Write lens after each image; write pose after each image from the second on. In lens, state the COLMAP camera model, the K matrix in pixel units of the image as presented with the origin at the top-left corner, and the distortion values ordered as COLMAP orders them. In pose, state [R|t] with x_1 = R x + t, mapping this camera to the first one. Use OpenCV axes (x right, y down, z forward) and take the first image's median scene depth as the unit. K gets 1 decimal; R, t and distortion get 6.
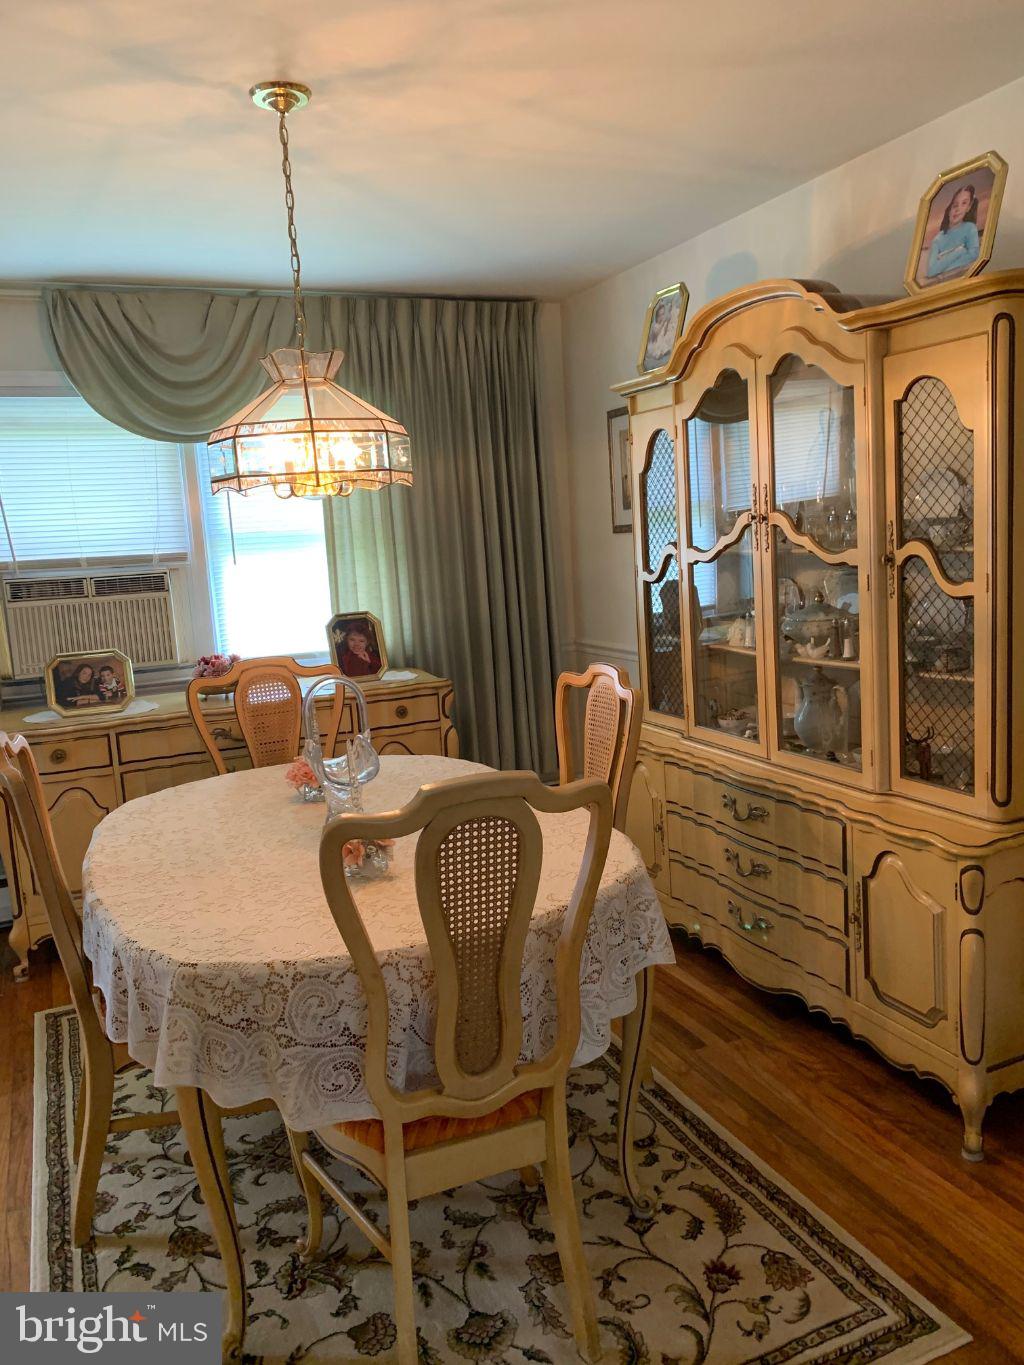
lens RADIAL K [[1026.0, 0, 514.2], [0, 1026.0, 691.5], [0, 0, 1]] dist [-0.007959, -0.006884]
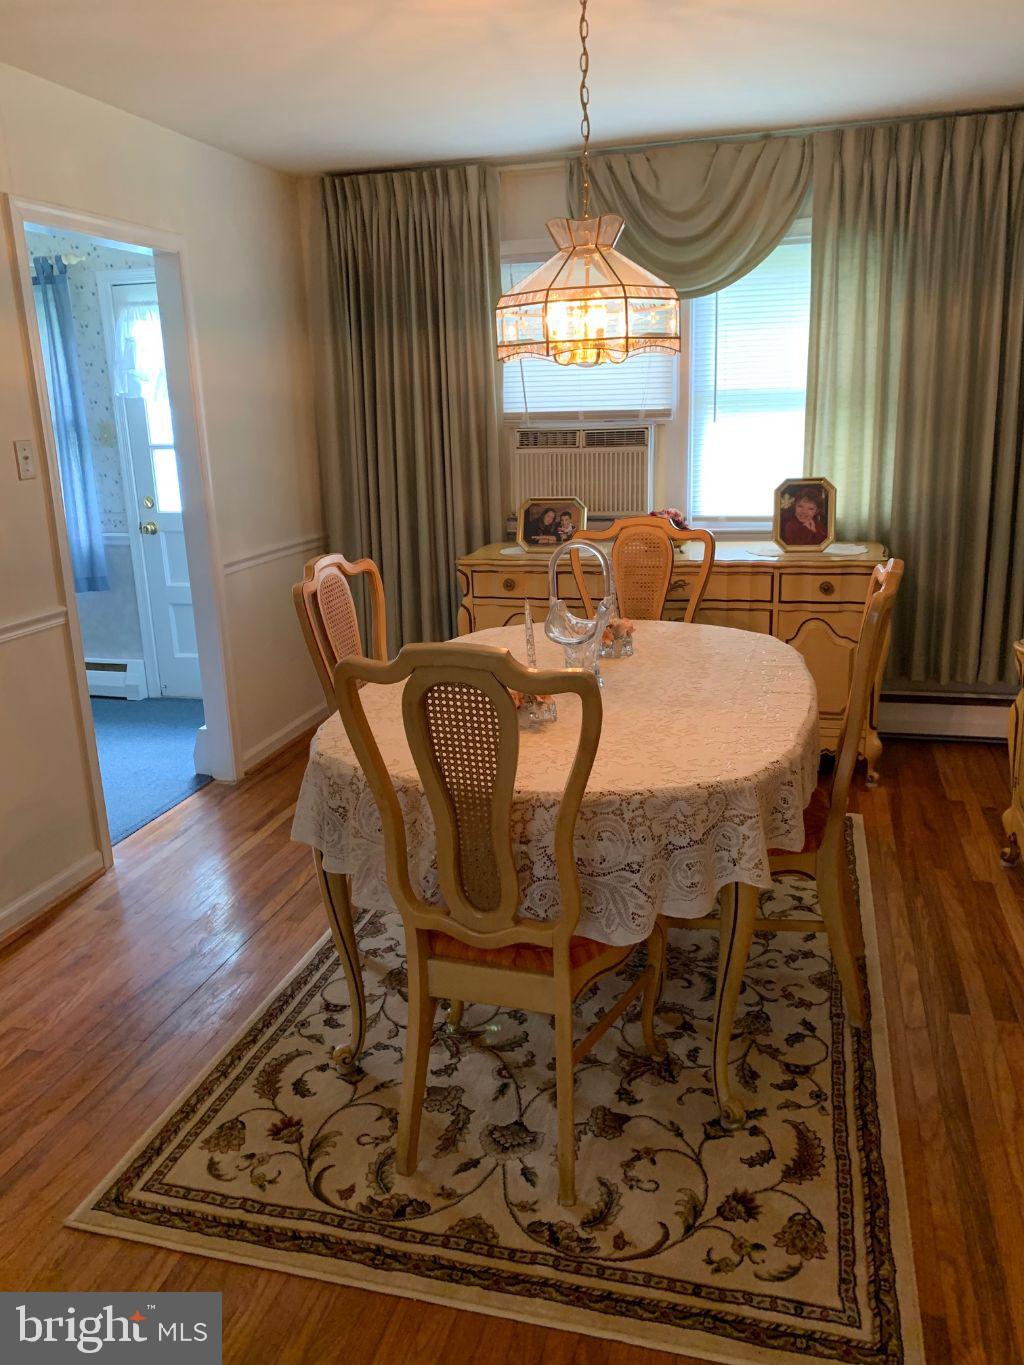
lens RADIAL K [[1025.7, 0, 512.0], [0, 1025.7, 682.5], [0, 0, 1]] dist [-0.003870, -0.014900]
pose [[0.769440, 0.190182, -0.609749, 0.446031], [-0.105076, 0.979326, 0.172858, -0.047127], [0.630017, -0.068934, 0.773516, 0.128887]]
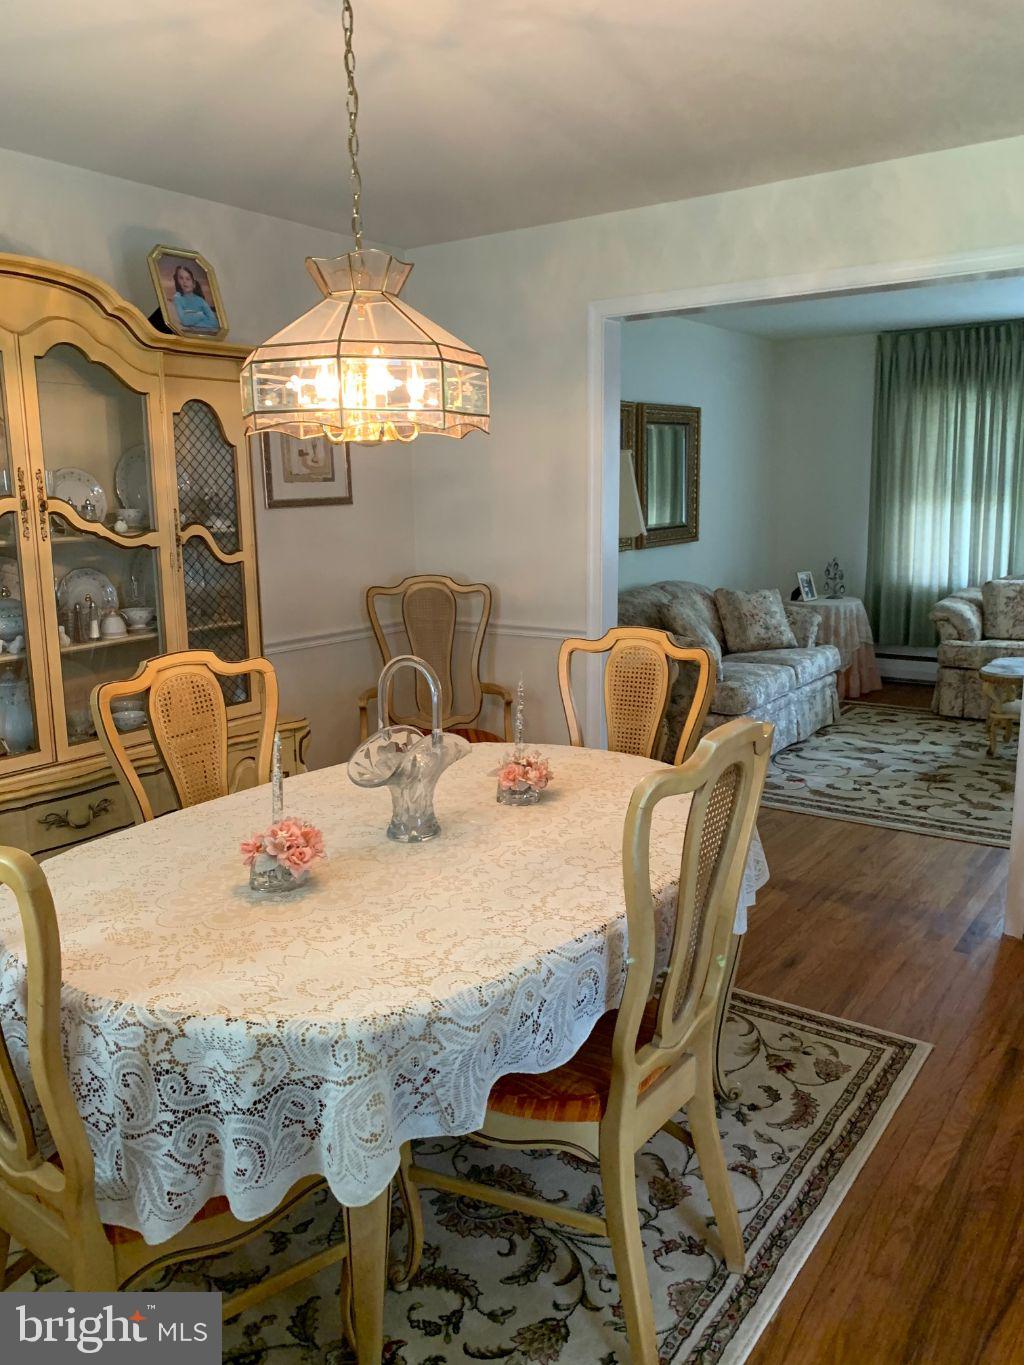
lens RADIAL K [[1055.3, 0, 518.8], [0, 1055.3, 676.4], [0, 0, 1]] dist [-0.000268, -0.006499]
pose [[-0.504316, -0.085597, 0.859266, -0.992839], [0.176423, 0.963872, 0.199563, -0.159448], [-0.845305, 0.252238, -0.470995, 1.352666]]
